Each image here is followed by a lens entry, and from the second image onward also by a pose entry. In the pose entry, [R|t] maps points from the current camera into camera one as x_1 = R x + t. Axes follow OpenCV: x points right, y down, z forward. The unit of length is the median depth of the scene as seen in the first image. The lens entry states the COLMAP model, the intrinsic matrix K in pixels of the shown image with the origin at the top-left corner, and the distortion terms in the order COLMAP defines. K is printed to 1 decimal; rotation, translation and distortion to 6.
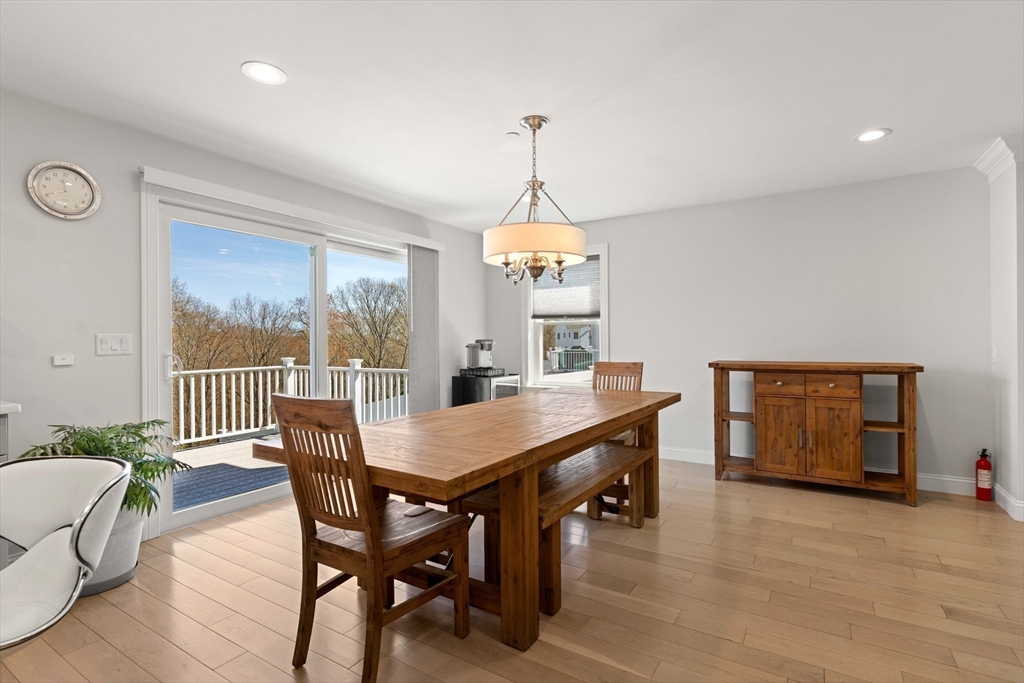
lens RADIAL K [[490.5, 0, 502.9], [0, 490.5, 344.2], [0, 0, 1]] dist [0.000895, 0.001465]
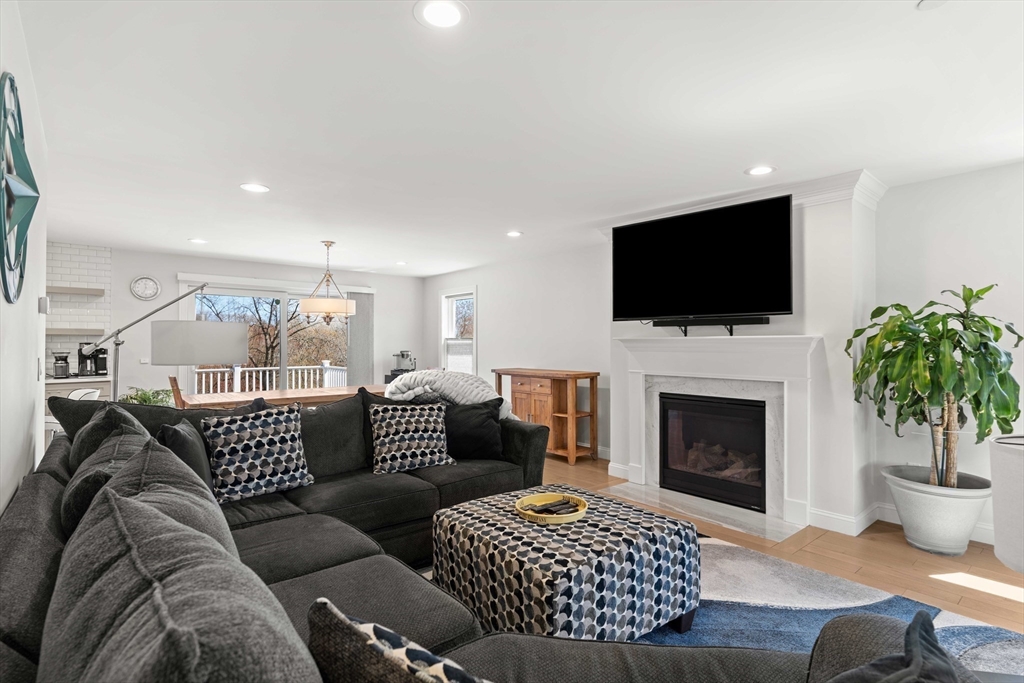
lens RADIAL K [[513.1, 0, 508.0], [0, 513.1, 341.6], [0, 0, 1]] dist [0.000068, 0.000350]
pose [[0.951807, 0.006418, -0.306629, 0.621277], [-0.010047, 0.999897, -0.010258, -0.021200], [0.306532, 0.012844, 0.951774, -0.327679]]
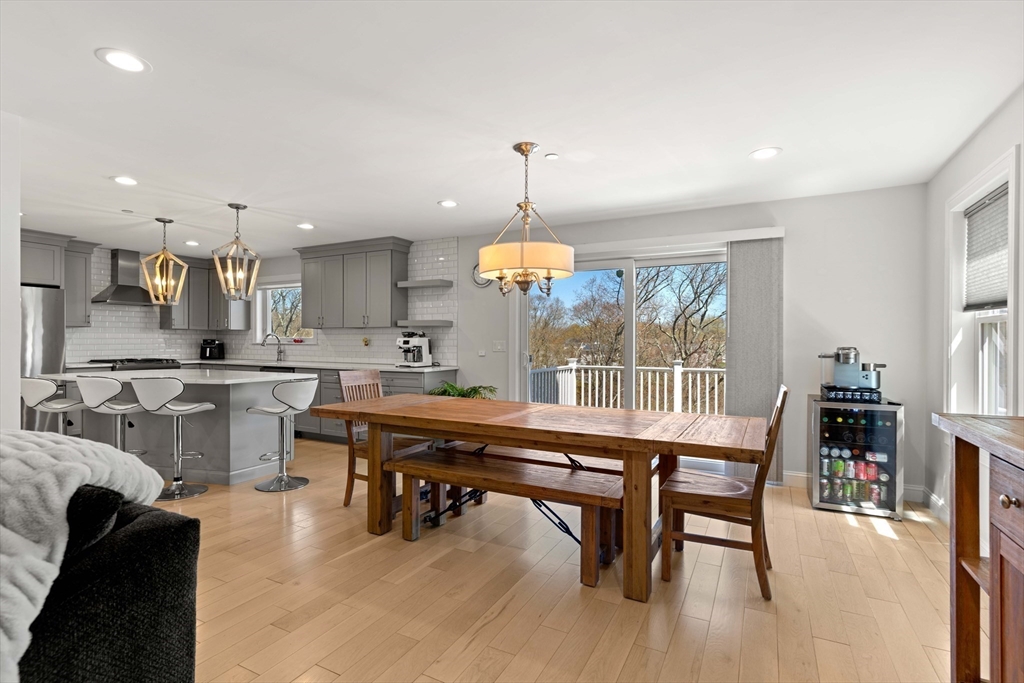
lens RADIAL K [[490.5, 0, 510.0], [0, 490.5, 344.1], [0, 0, 1]] dist [0.000895, 0.001465]
pose [[0.084810, 0.011278, -0.996333, 0.519261], [-0.011442, 0.999881, 0.010344, -0.013615], [0.996331, 0.010522, 0.084929, 0.394734]]
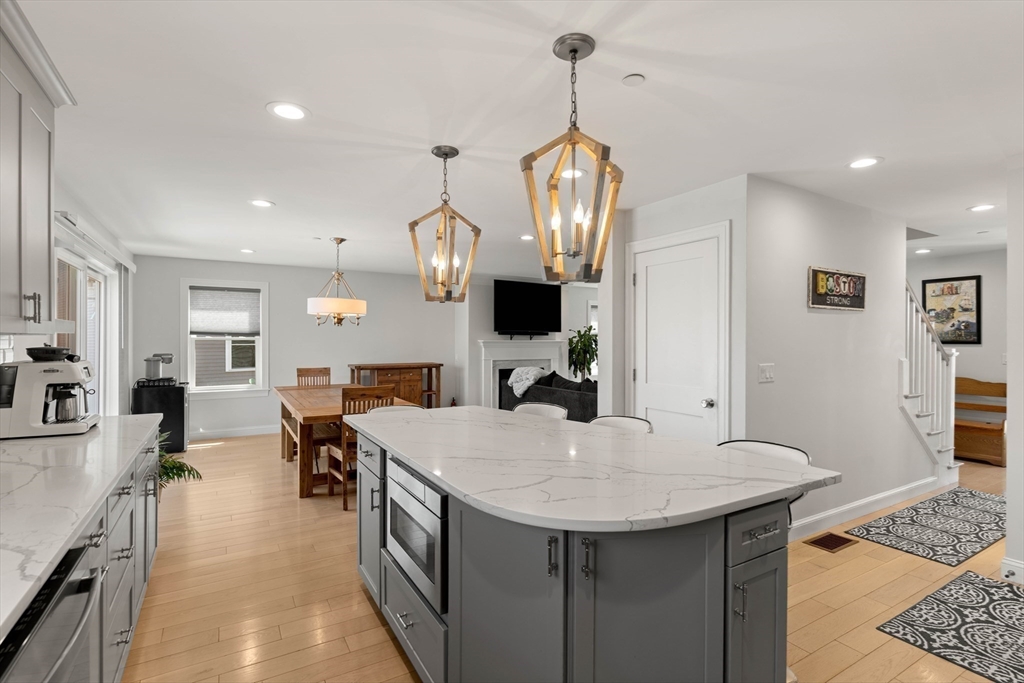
lens RADIAL K [[490.5, 0, 517.0], [0, 490.5, 341.1], [0, 0, 1]] dist [0.000895, 0.001465]
pose [[0.439435, 0.007493, 0.898243, -0.584995], [0.001591, 0.999957, -0.009120, -0.022702], [-0.898273, 0.005437, 0.439404, -0.192378]]
